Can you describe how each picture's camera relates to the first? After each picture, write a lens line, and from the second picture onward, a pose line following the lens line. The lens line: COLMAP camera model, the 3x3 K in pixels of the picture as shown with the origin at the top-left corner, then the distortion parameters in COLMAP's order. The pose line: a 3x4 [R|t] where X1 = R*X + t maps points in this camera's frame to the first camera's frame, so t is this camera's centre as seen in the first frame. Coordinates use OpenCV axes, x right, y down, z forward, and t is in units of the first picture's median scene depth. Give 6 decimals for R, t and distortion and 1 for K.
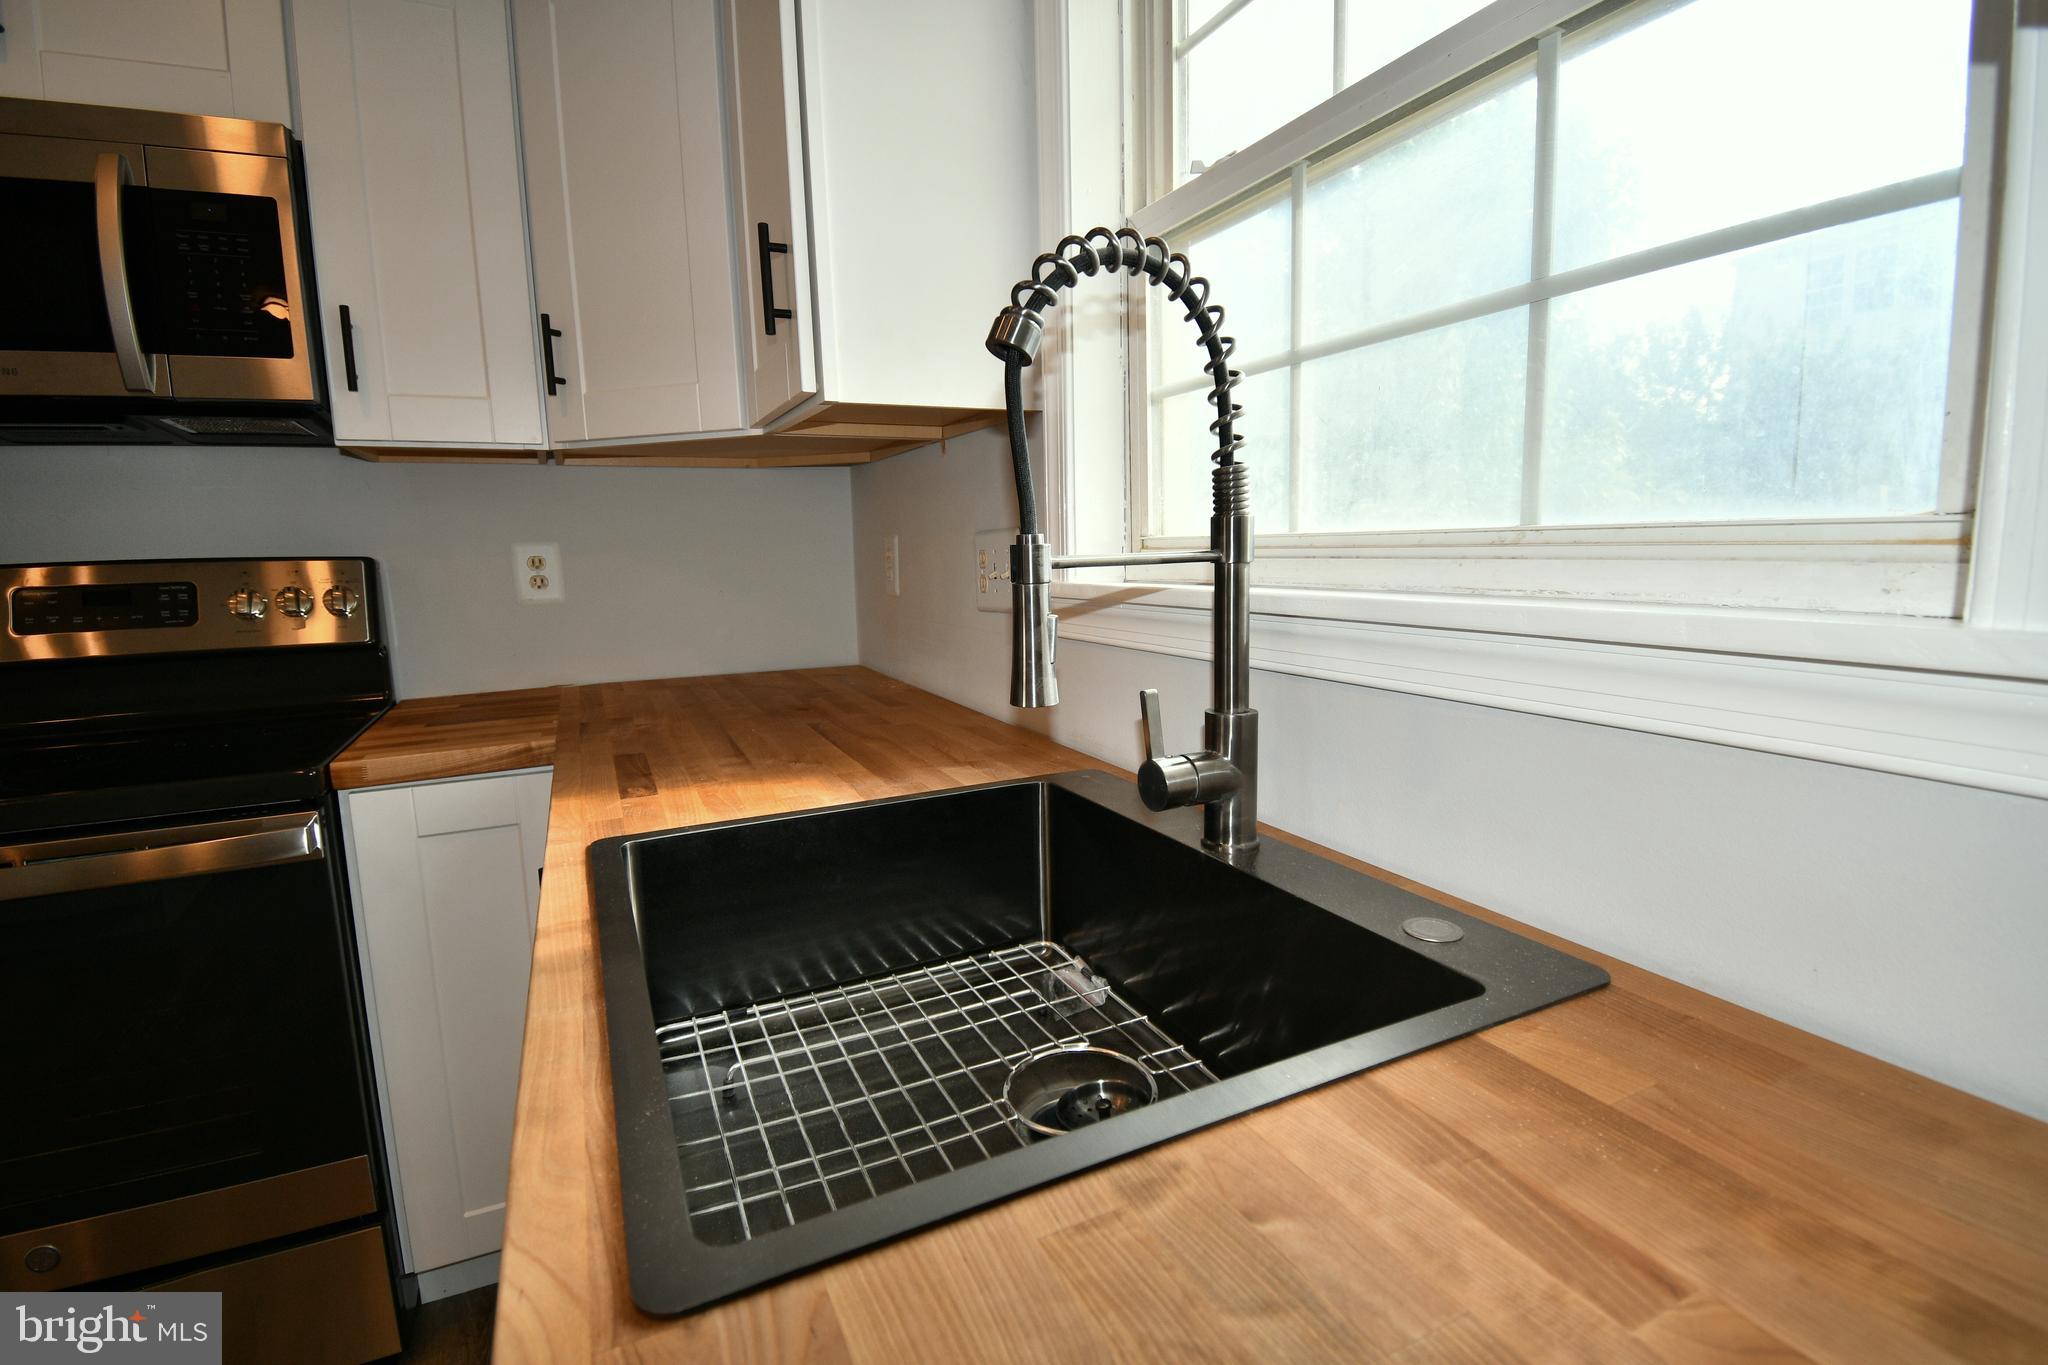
lens RADIAL K [[929.5, 0, 1024.0], [0, 929.5, 682.5], [0, 0, 1]] dist [-0.002056, -0.000340]
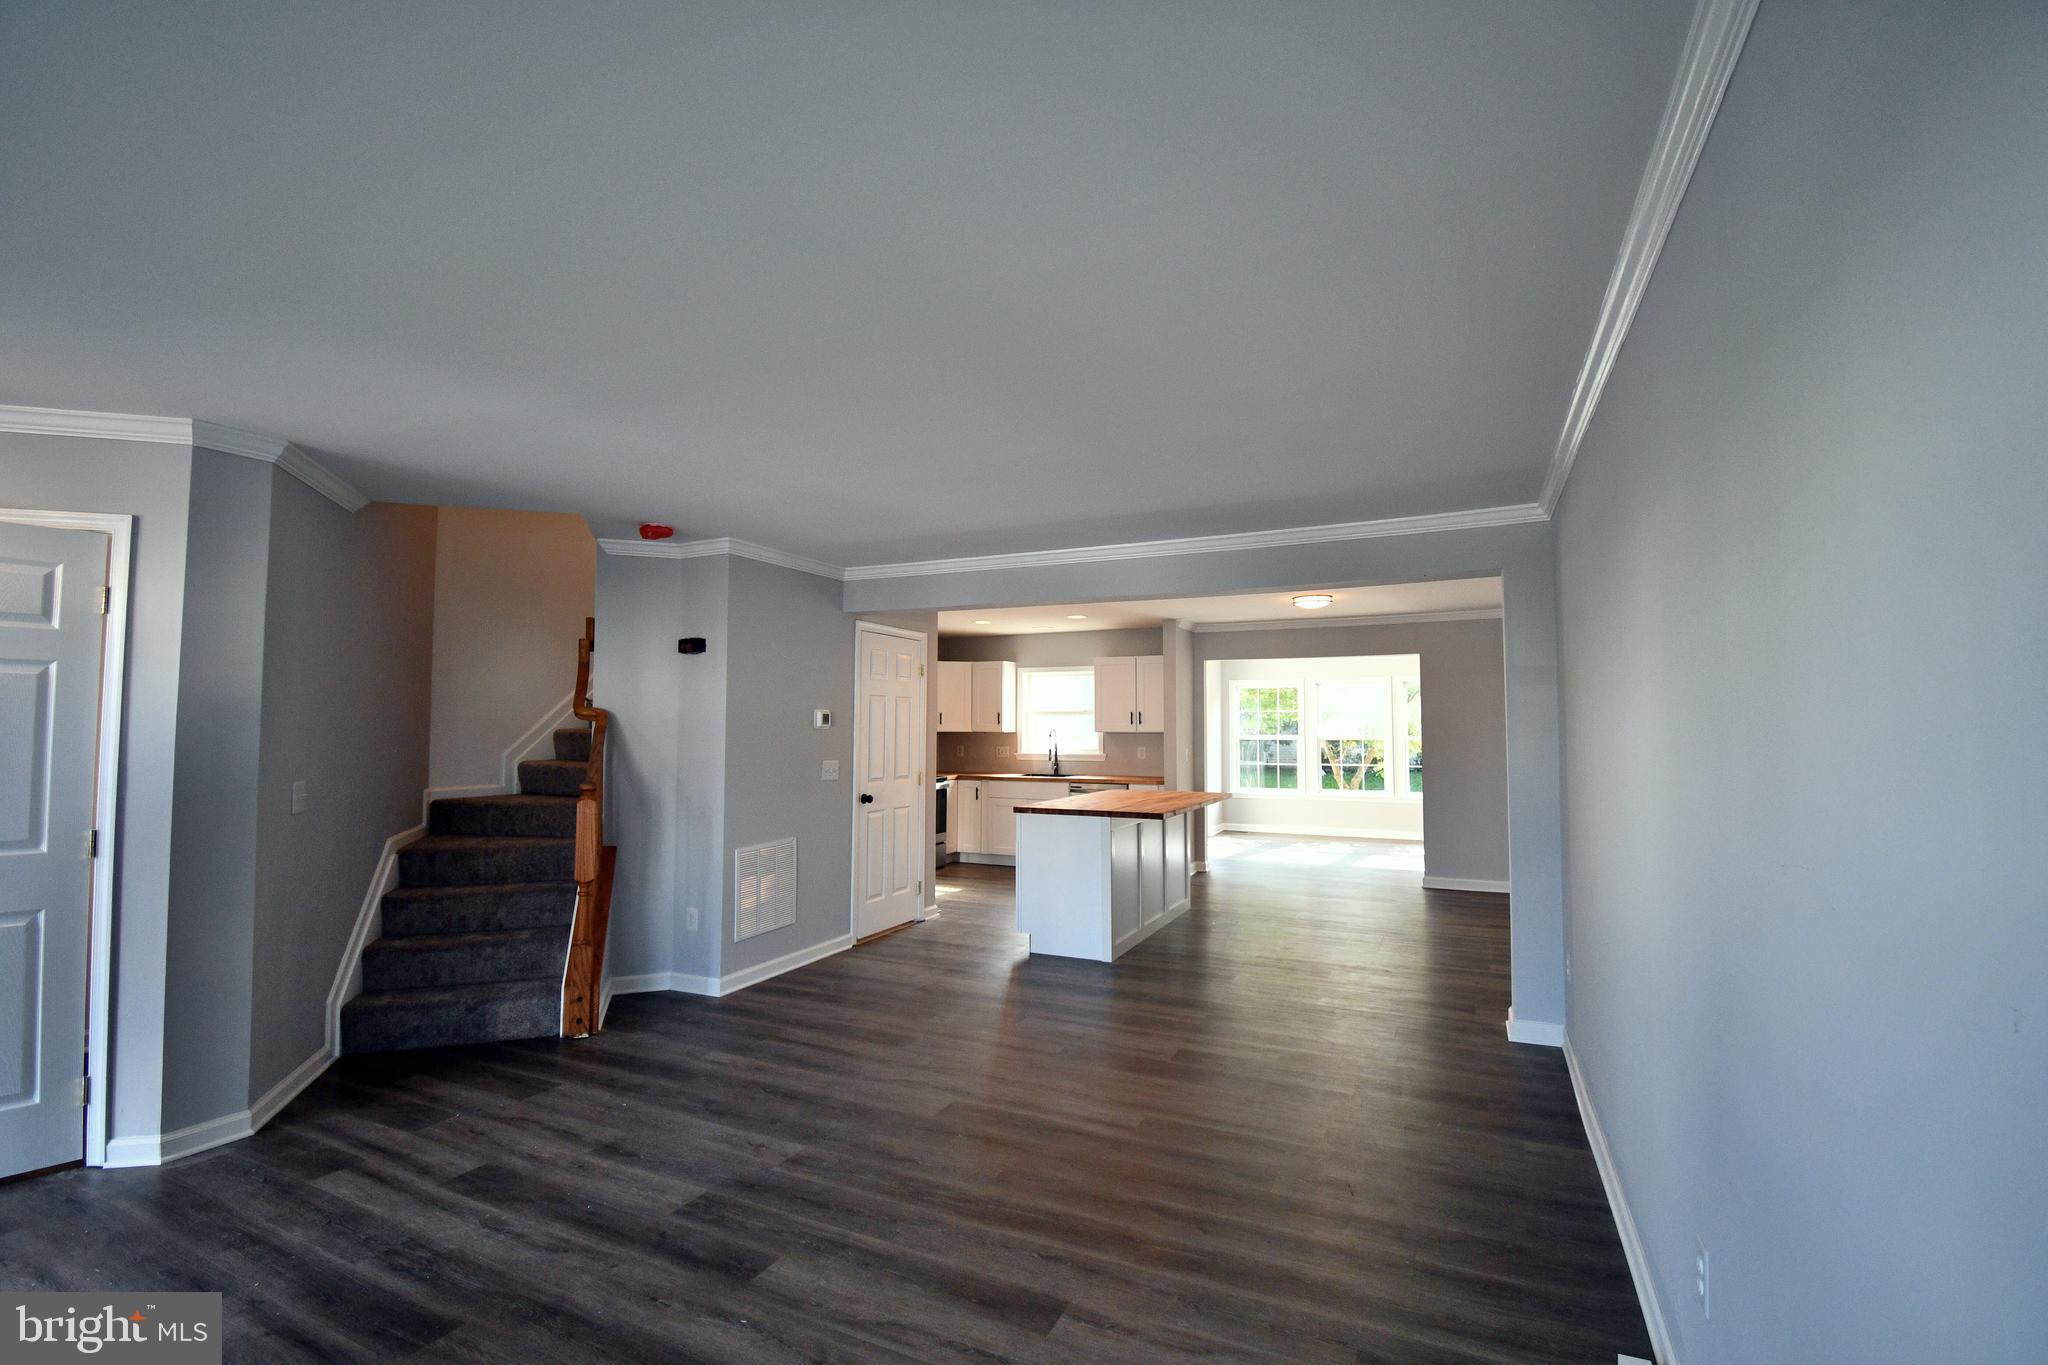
lens RADIAL K [[929.5, 0, 1024.0], [0, 929.5, 682.5], [0, 0, 1]] dist [-0.002056, -0.000340]
pose [[0.770159, 0.060577, 0.634968, -5.026284], [0.073146, 0.980525, -0.182264, 0.755581], [-0.633643, 0.186818, 0.750730, -5.132869]]
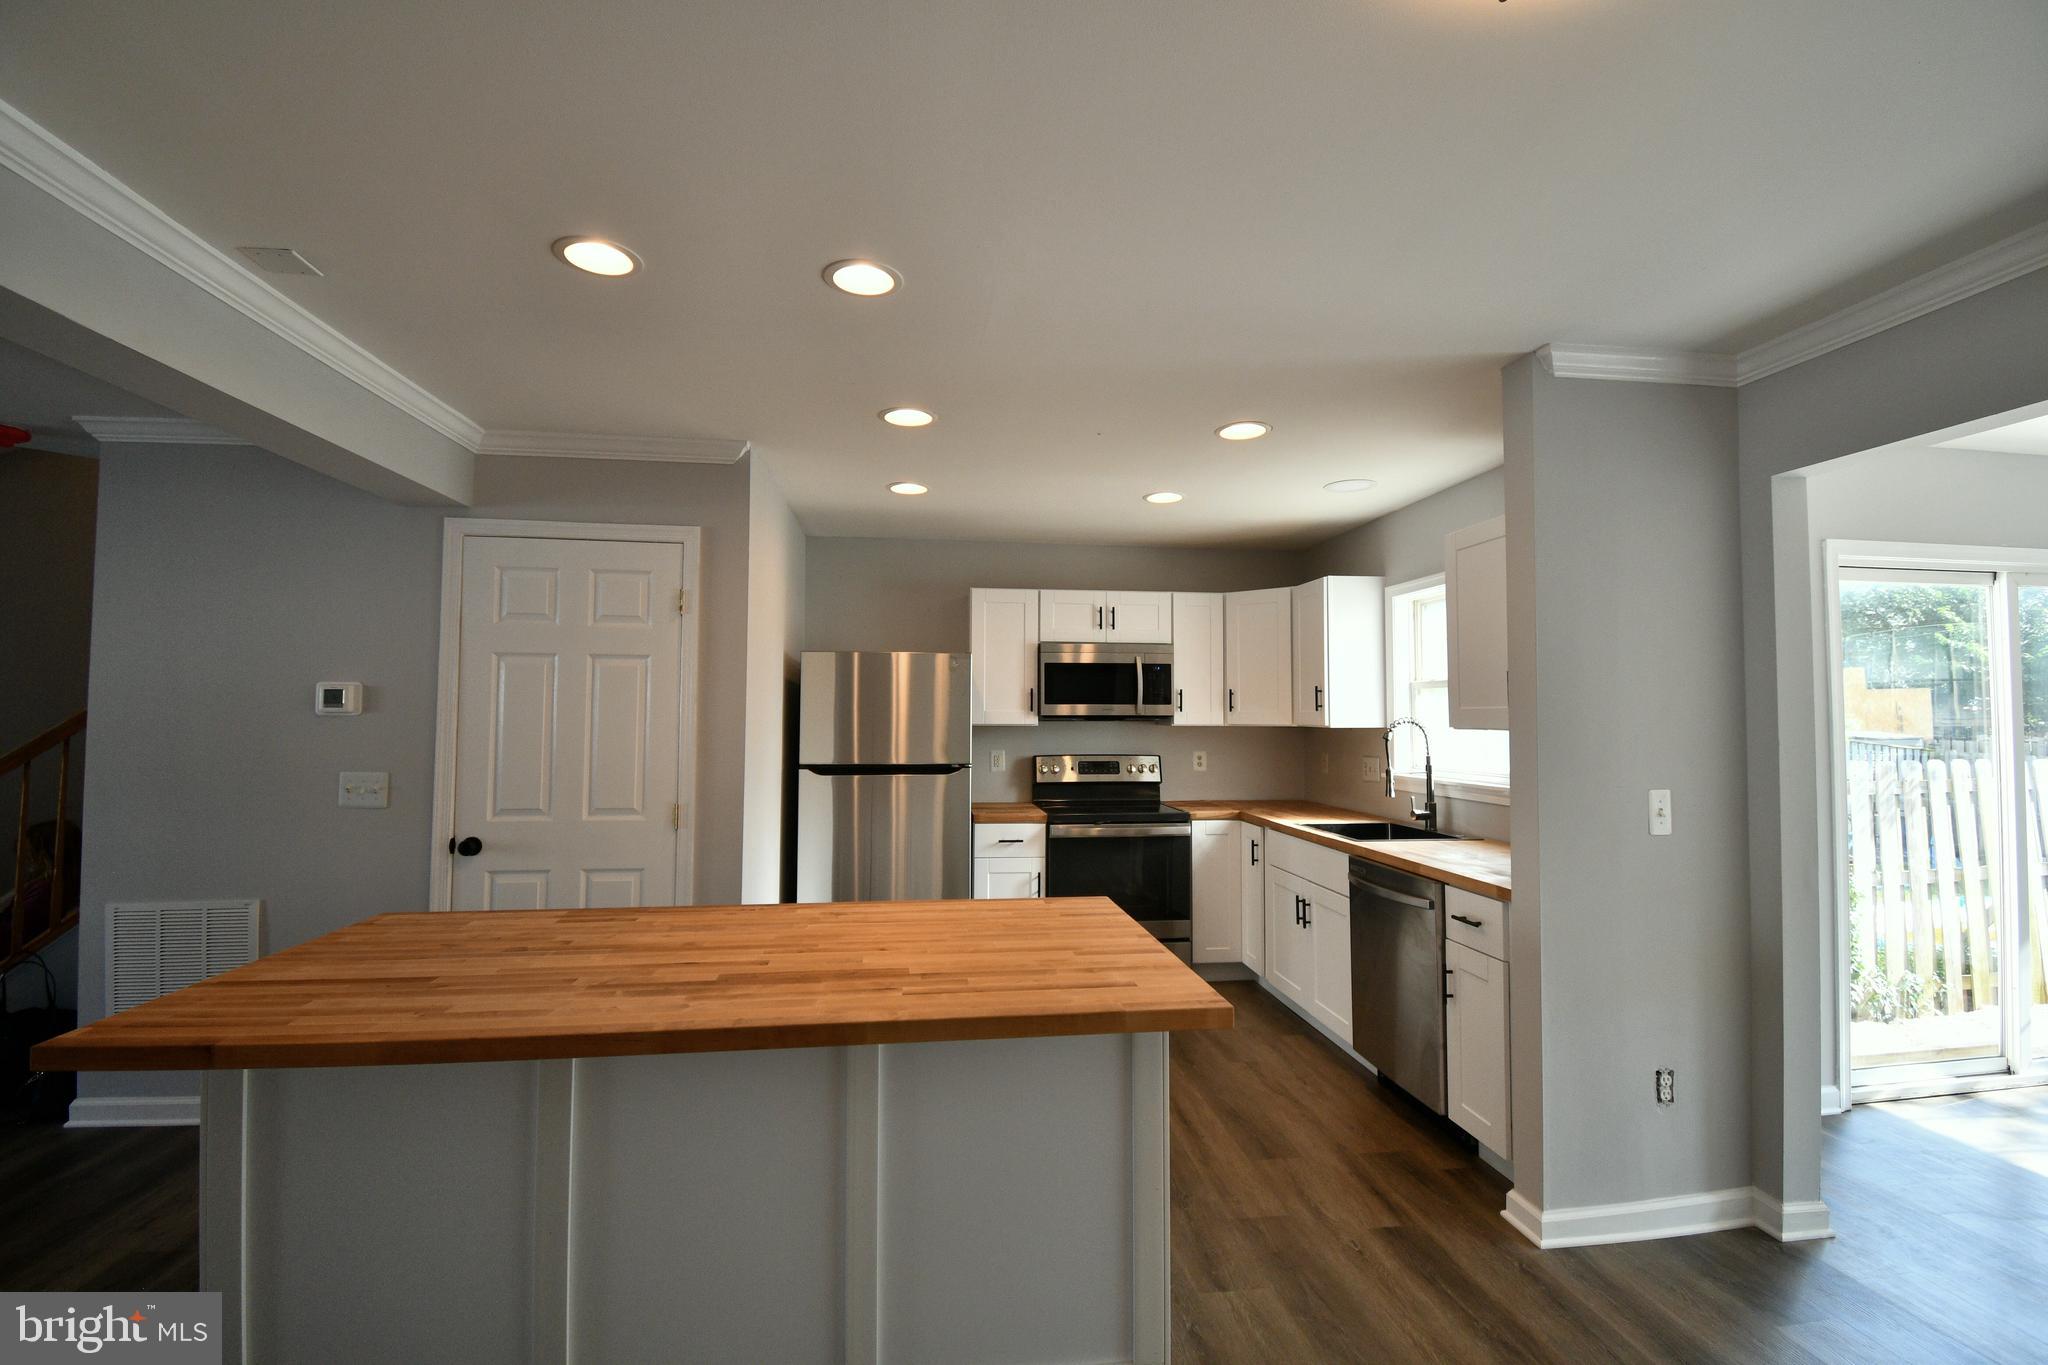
lens RADIAL K [[929.5, 0, 1024.0], [0, 929.5, 682.5], [0, 0, 1]] dist [-0.002056, -0.000340]
pose [[0.951763, 0.021614, -0.306072, -0.222496], [-0.077875, 0.981870, -0.172822, 0.275792], [0.296788, 0.188321, 0.936190, -2.869862]]
